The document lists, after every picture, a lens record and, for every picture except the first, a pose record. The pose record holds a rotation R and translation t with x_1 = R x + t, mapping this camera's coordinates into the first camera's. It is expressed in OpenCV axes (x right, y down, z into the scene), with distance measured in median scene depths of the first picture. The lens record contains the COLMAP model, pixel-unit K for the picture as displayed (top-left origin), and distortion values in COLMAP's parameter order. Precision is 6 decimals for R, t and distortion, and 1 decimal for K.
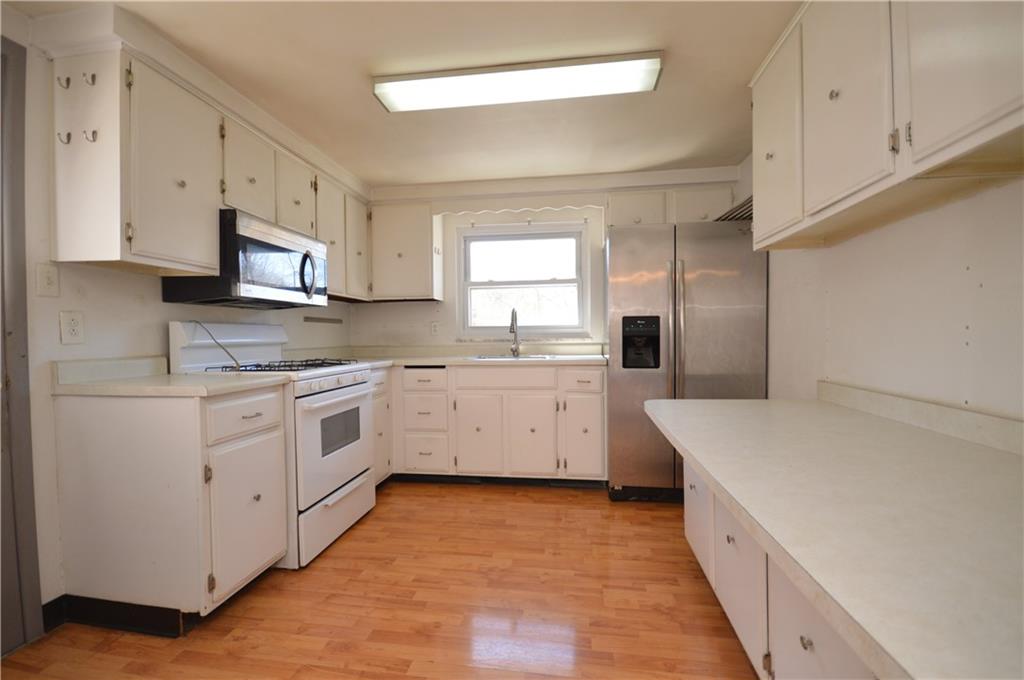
lens RADIAL K [[453.3, 0, 510.1], [0, 453.3, 344.6], [0, 0, 1]] dist [0.004665, -0.008381]
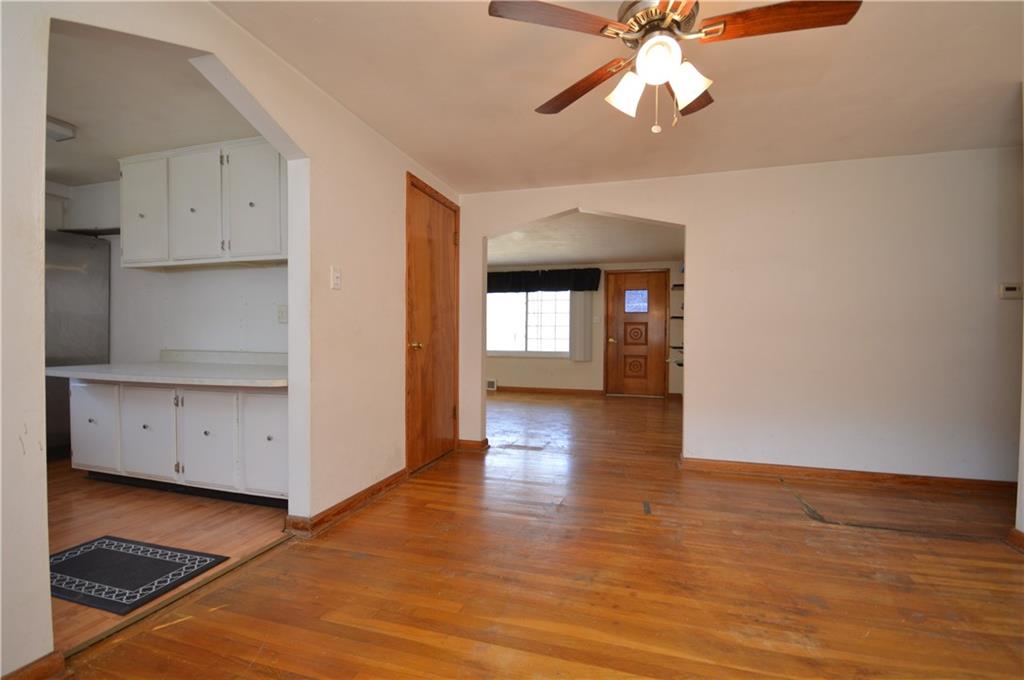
lens RADIAL K [[453.3, 0, 510.5], [0, 453.3, 344.1], [0, 0, 1]] dist [0.004665, -0.008381]
pose [[0.152138, -0.000159, 0.988359, -0.697913], [0.012010, 0.999926, -0.001688, 0.066642], [-0.988286, 0.012127, 0.152129, -0.483421]]
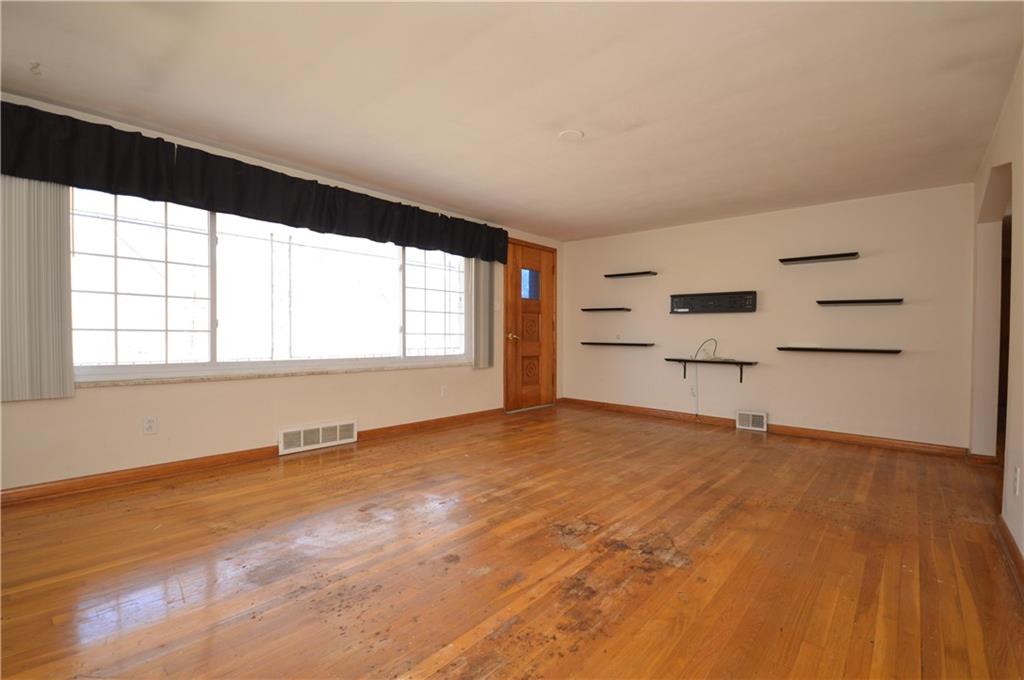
lens RADIAL K [[453.3, 0, 510.0], [0, 453.3, 343.7], [0, 0, 1]] dist [0.004665, -0.008381]
pose [[-0.835106, -0.004488, 0.550070, 1.325540], [0.014937, 0.999413, 0.030832, 0.010490], [-0.549886, 0.033965, -0.834549, 1.232574]]
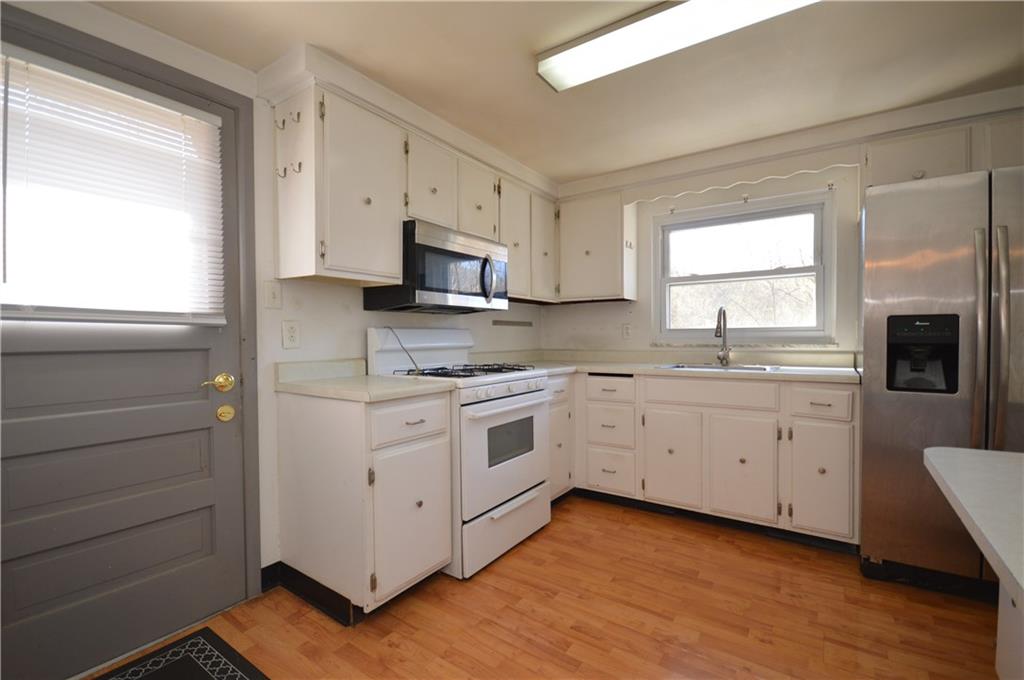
lens RADIAL K [[453.3, 0, 510.9], [0, 453.3, 344.3], [0, 0, 1]] dist [0.004665, -0.008381]
pose [[0.893866, 0.013057, -0.448143, 0.052078], [-0.012381, 0.999914, 0.004438, -0.017423], [0.448162, 0.001581, 0.893951, 0.146028]]
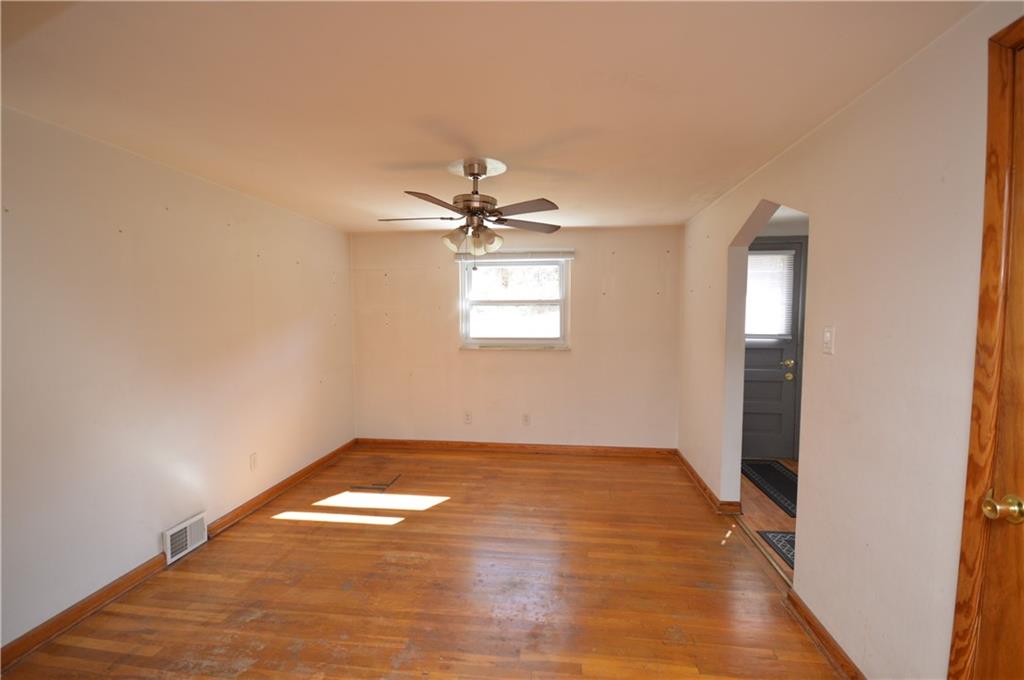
lens RADIAL K [[453.3, 0, 510.9], [0, 453.3, 342.2], [0, 0, 1]] dist [0.004665, -0.008381]
pose [[0.021255, 0.072317, -0.997155, 1.030527], [-0.023326, 0.997145, 0.071819, -0.129437], [0.999502, 0.021733, 0.022882, -0.525409]]
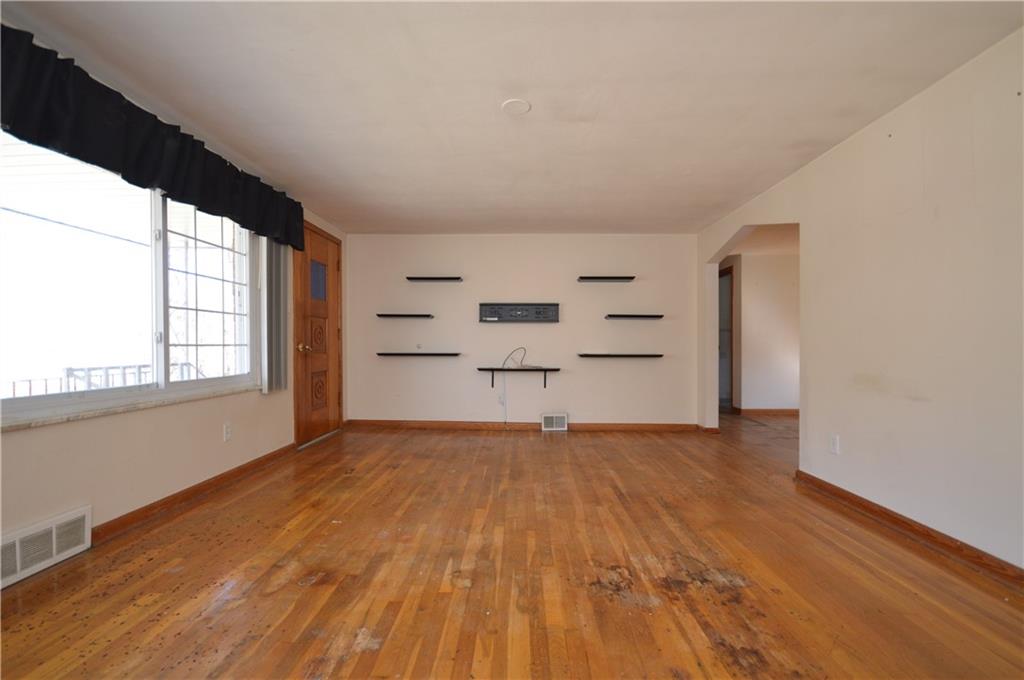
lens RADIAL K [[453.3, 0, 509.5], [0, 453.3, 343.8], [0, 0, 1]] dist [0.004665, -0.008381]
pose [[-0.993519, 0.012433, -0.112984, 1.993634], [0.010016, 0.999709, 0.021938, 0.001014], [0.113224, 0.020664, -0.993355, 1.127722]]
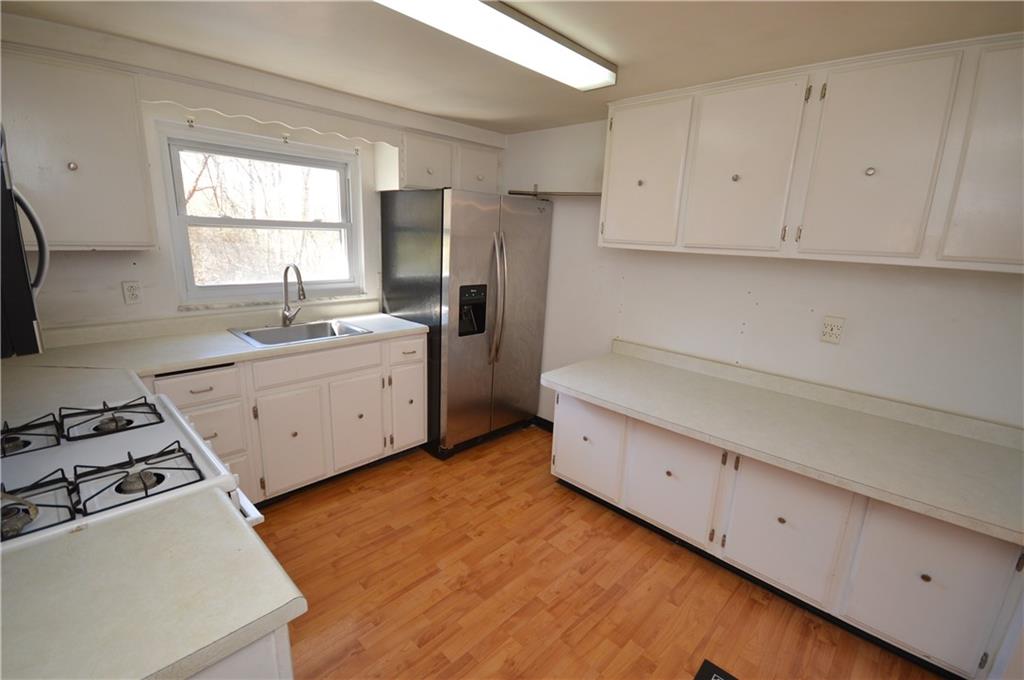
lens RADIAL K [[453.3, 0, 509.8], [0, 453.3, 344.9], [0, 0, 1]] dist [0.004665, -0.008381]
pose [[0.584191, -0.159399, 0.795810, -0.582216], [-0.029933, 0.975626, 0.217389, -0.181498], [-0.811064, -0.150818, 0.565180, 0.389749]]
